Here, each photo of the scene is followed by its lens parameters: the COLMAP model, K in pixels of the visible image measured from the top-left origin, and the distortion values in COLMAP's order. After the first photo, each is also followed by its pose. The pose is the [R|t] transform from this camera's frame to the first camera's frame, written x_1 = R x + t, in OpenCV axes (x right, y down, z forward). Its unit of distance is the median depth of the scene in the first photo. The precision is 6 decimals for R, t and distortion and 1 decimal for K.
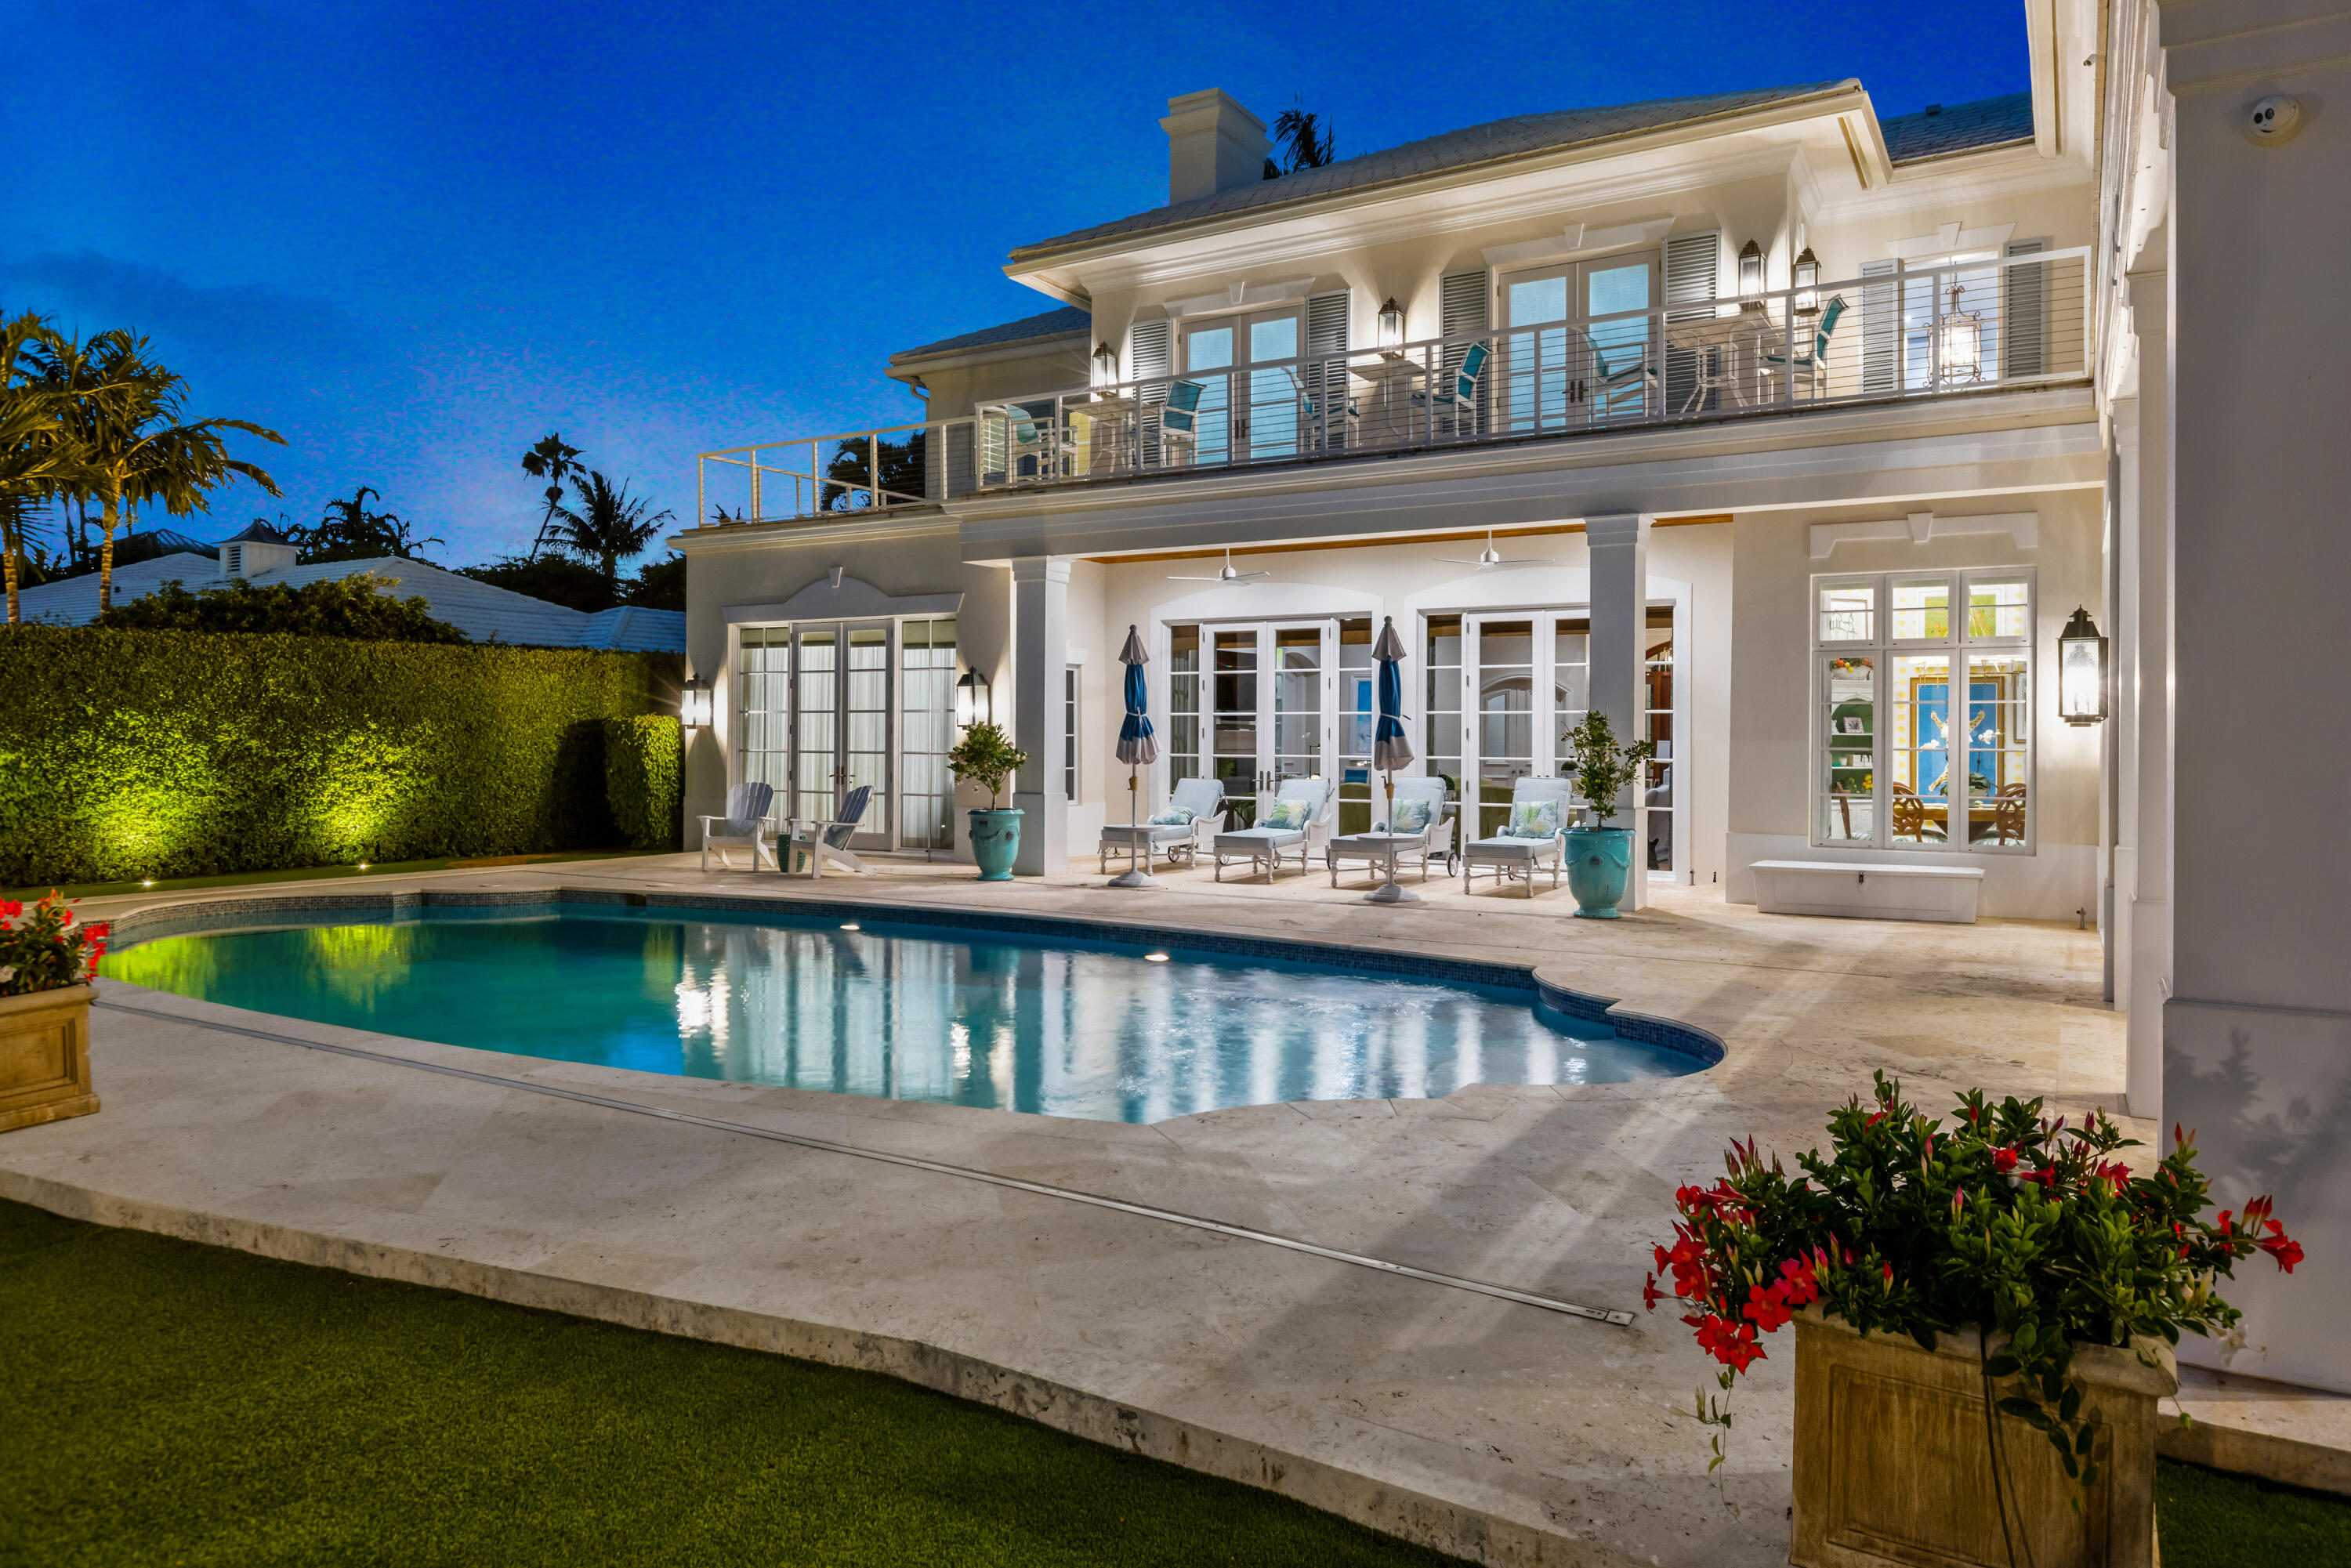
lens RADIAL K [[1498.4, 0, 1176.3], [0, 1498.4, 765.2], [0, 0, 1]] dist [0.001916, 0.001526]
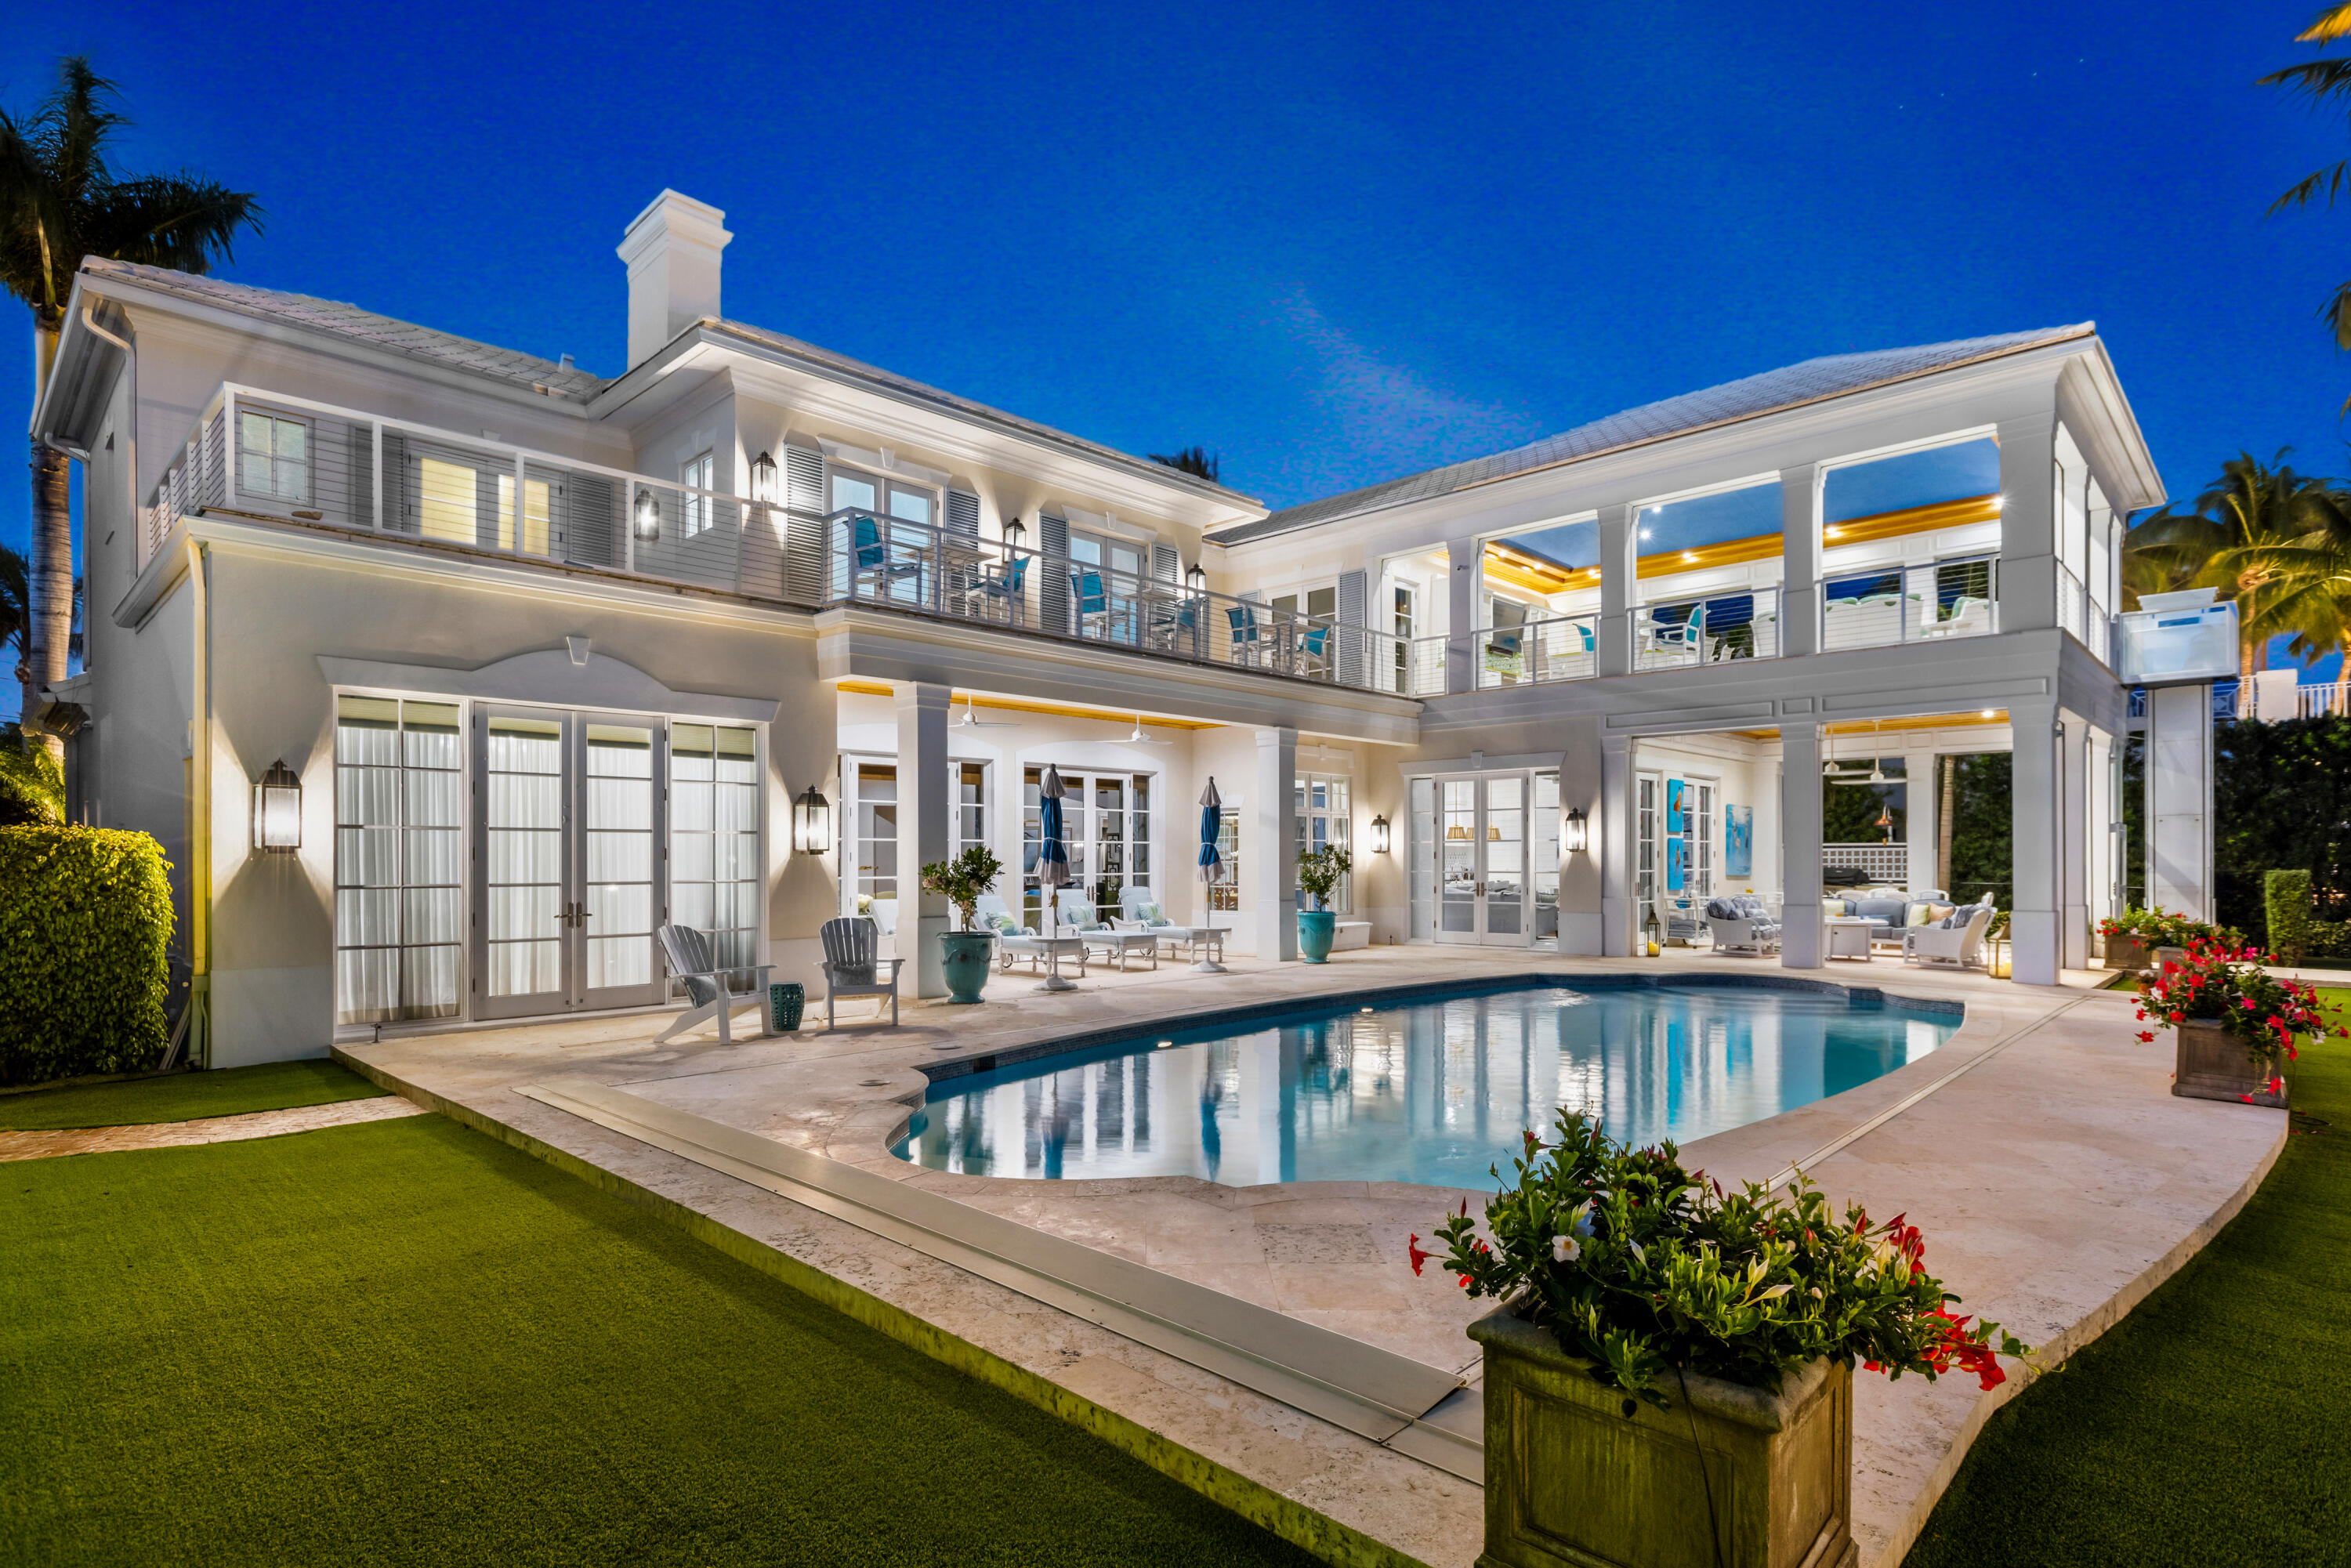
lens RADIAL K [[1183.8, 0, 1190.3], [0, 1183.8, 864.2], [0, 0, 1]] dist [0.000863, 0.000353]
pose [[0.228350, -0.009077, 0.973537, -0.883574], [0.022124, 0.999747, 0.004132, -0.017216], [-0.973328, 0.020595, 0.228493, 0.682402]]
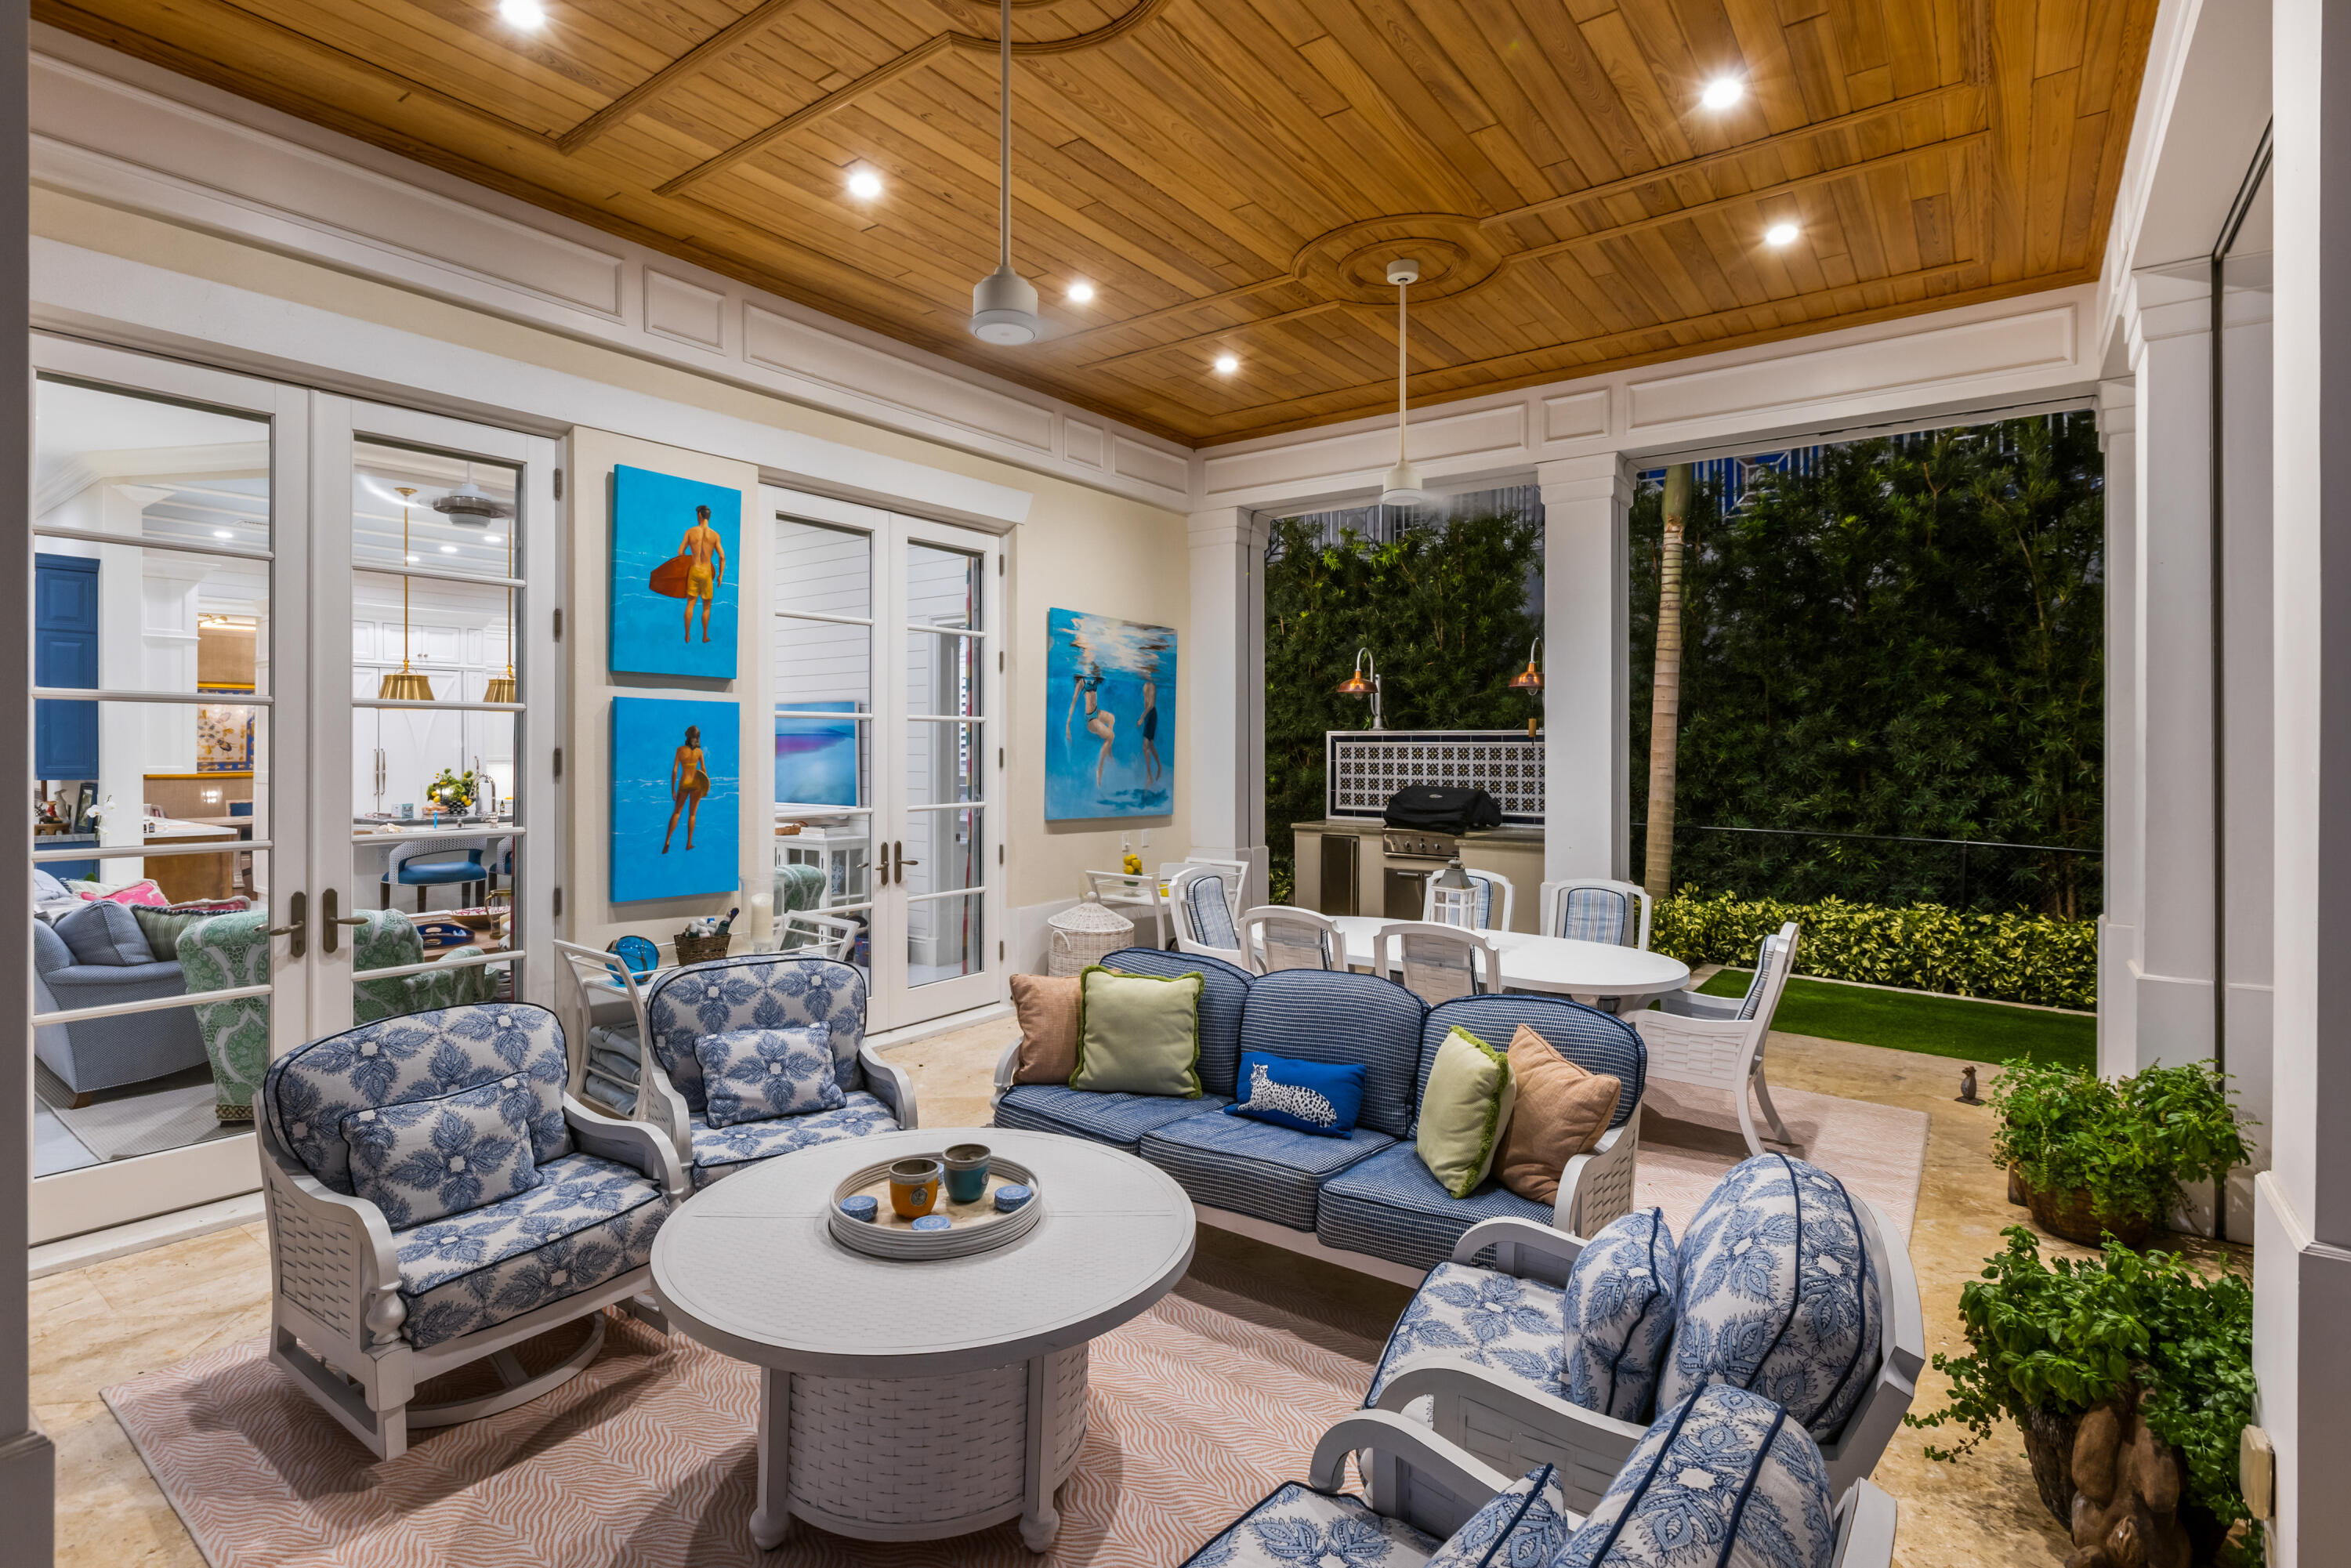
lens RADIAL K [[1139.3, 0, 1173.2], [0, 1139.3, 744.2], [0, 0, 1]] dist [-0.006564, -0.000070]
pose [[0.101417, -0.001809, 0.994842, 0.198159], [0.016127, 0.999870, 0.000174, -0.013732], [-0.994713, 0.016027, 0.101433, 0.281374]]
